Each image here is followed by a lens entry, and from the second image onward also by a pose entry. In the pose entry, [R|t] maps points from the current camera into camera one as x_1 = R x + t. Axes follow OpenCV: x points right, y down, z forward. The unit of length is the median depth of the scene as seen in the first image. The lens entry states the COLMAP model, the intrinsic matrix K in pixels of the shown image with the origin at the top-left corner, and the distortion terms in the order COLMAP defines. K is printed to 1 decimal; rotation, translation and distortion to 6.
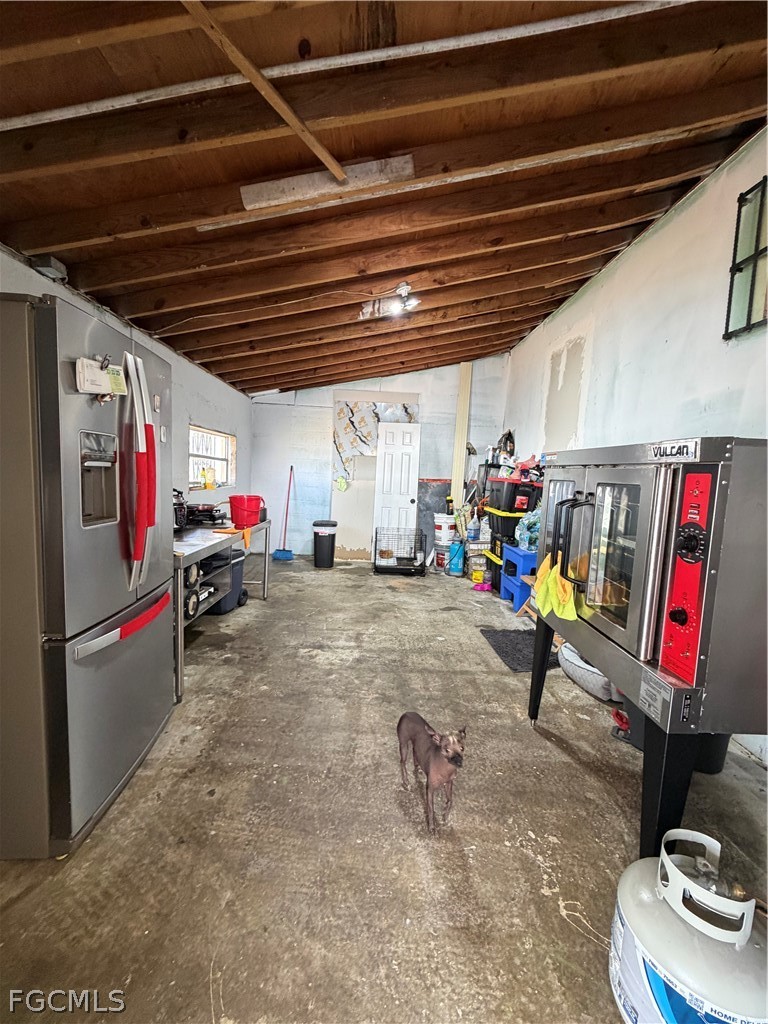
lens RADIAL K [[407.3, 0, 384.2], [0, 407.3, 509.9], [0, 0, 1]] dist [0.000491, 0.000083]
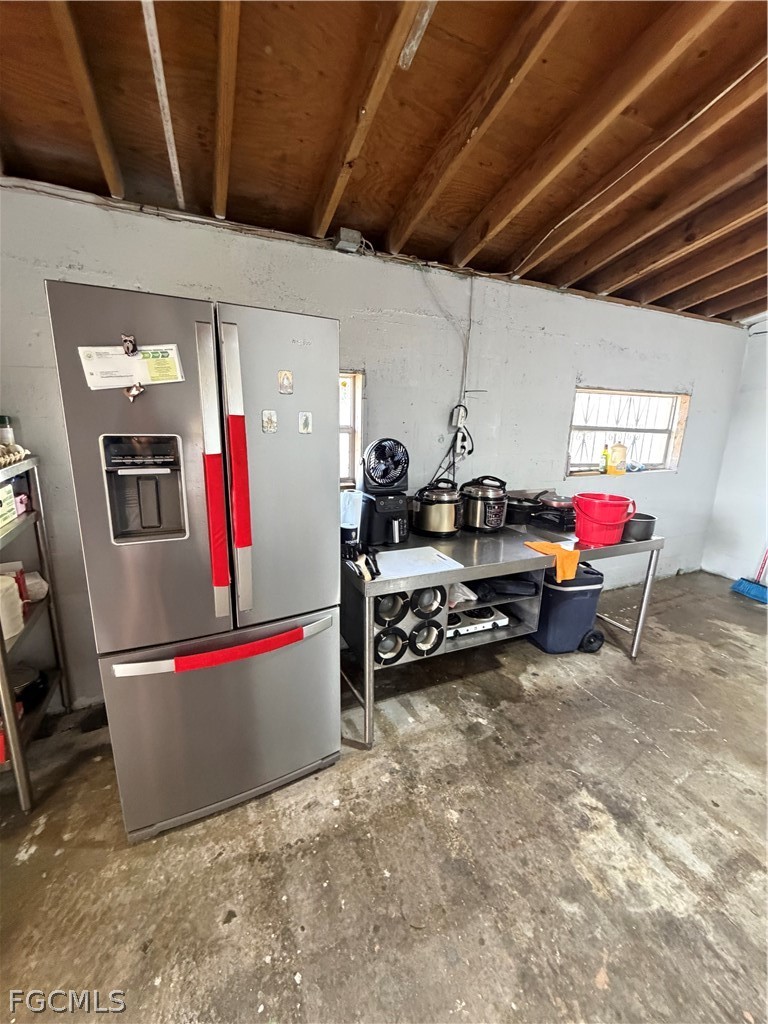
lens RADIAL K [[408.0, 0, 383.4], [0, 408.0, 510.2], [0, 0, 1]] dist [-0.000832, 0.000287]
pose [[0.385925, 0.171044, -0.906535, 0.126731], [-0.085953, 0.985054, 0.149268, -0.093683], [0.918517, 0.020313, 0.394859, 0.519369]]
